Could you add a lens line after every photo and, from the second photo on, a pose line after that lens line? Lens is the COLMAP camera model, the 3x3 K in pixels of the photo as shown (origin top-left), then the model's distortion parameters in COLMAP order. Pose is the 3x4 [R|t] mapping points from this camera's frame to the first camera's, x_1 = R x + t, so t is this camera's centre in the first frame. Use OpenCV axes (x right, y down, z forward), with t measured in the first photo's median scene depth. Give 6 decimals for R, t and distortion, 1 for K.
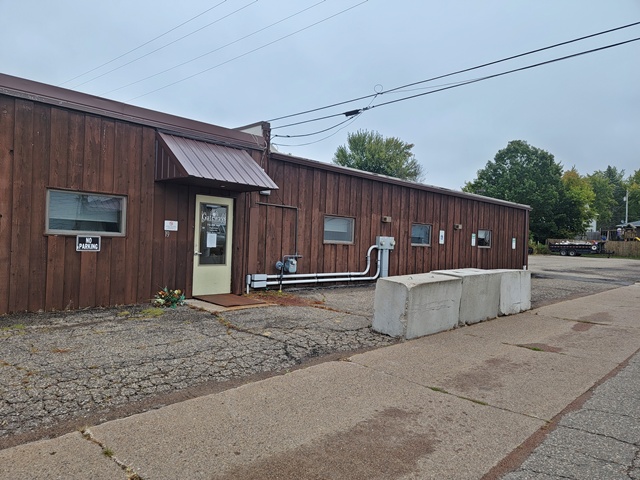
lens RADIAL K [[453.0, 0, 320.0], [0, 453.0, 240.0], [0, 0, 1]] dist [-0.000033, 0.001010]
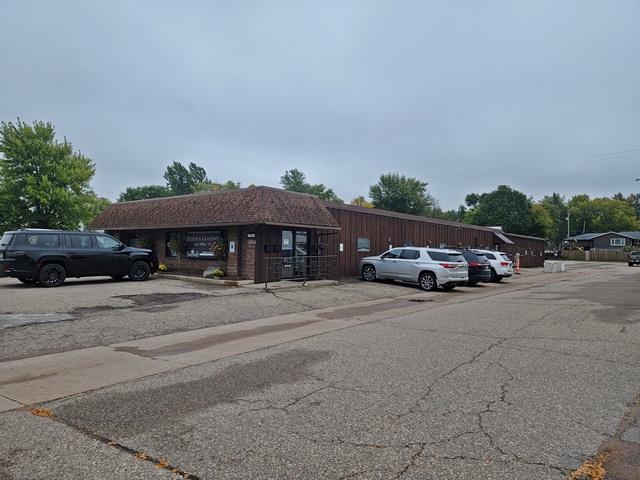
lens RADIAL K [[438.9, 0, 320.0], [0, 438.9, 240.0], [0, 0, 1]] dist [0.000397, 0.000410]
pose [[0.995402, -0.013189, 0.094876, -0.267637], [0.014571, 0.999797, -0.013894, -0.017667], [-0.094673, 0.015212, 0.995392, -0.345543]]
